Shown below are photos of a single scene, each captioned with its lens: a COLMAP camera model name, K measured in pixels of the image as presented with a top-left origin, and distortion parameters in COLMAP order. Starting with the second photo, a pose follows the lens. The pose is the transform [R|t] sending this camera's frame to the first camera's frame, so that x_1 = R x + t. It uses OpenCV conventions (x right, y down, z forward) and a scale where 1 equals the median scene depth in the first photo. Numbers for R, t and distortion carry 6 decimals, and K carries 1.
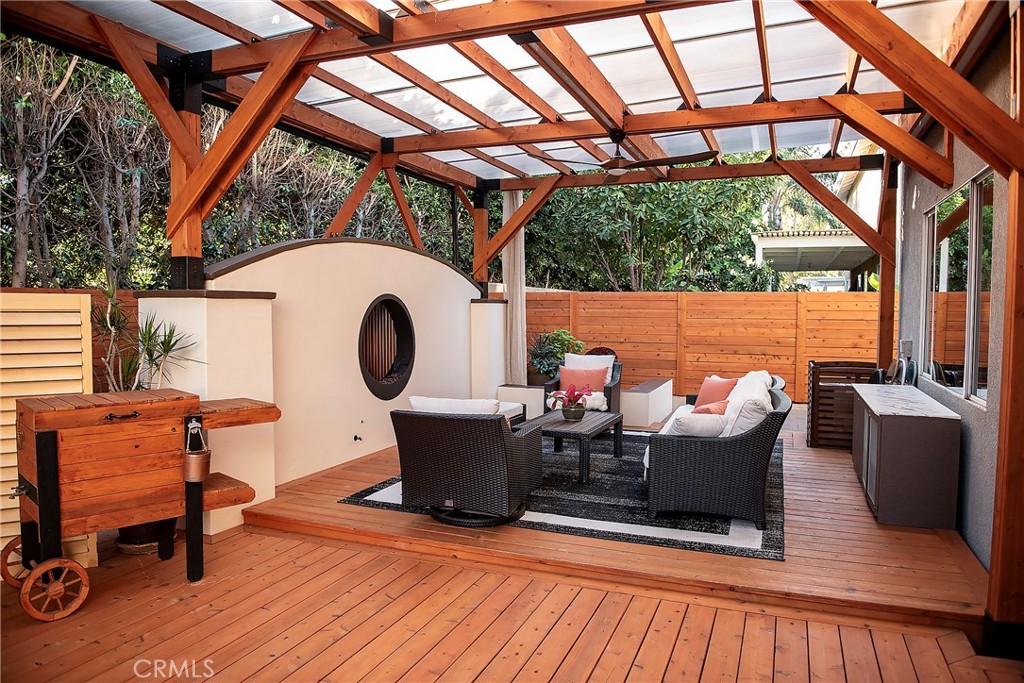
lens RADIAL K [[715.1, 0, 512.0], [0, 715.1, 341.5], [0, 0, 1]] dist [-0.034341, -0.000548]
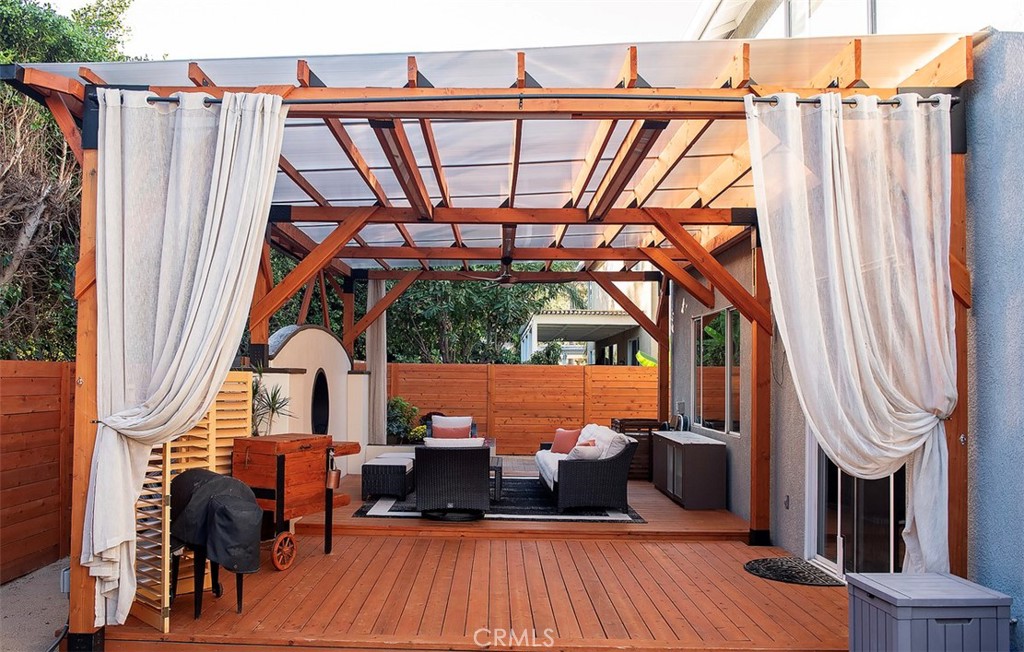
lens RADIAL K [[793.2, 0, 510.8], [0, 793.2, 353.7], [0, 0, 1]] dist [0.003945, 0.001209]
pose [[0.937213, 0.014860, 0.348440, -0.259403], [0.010891, 0.997358, -0.071827, 0.009172], [-0.348587, 0.071112, 0.934575, -0.315094]]
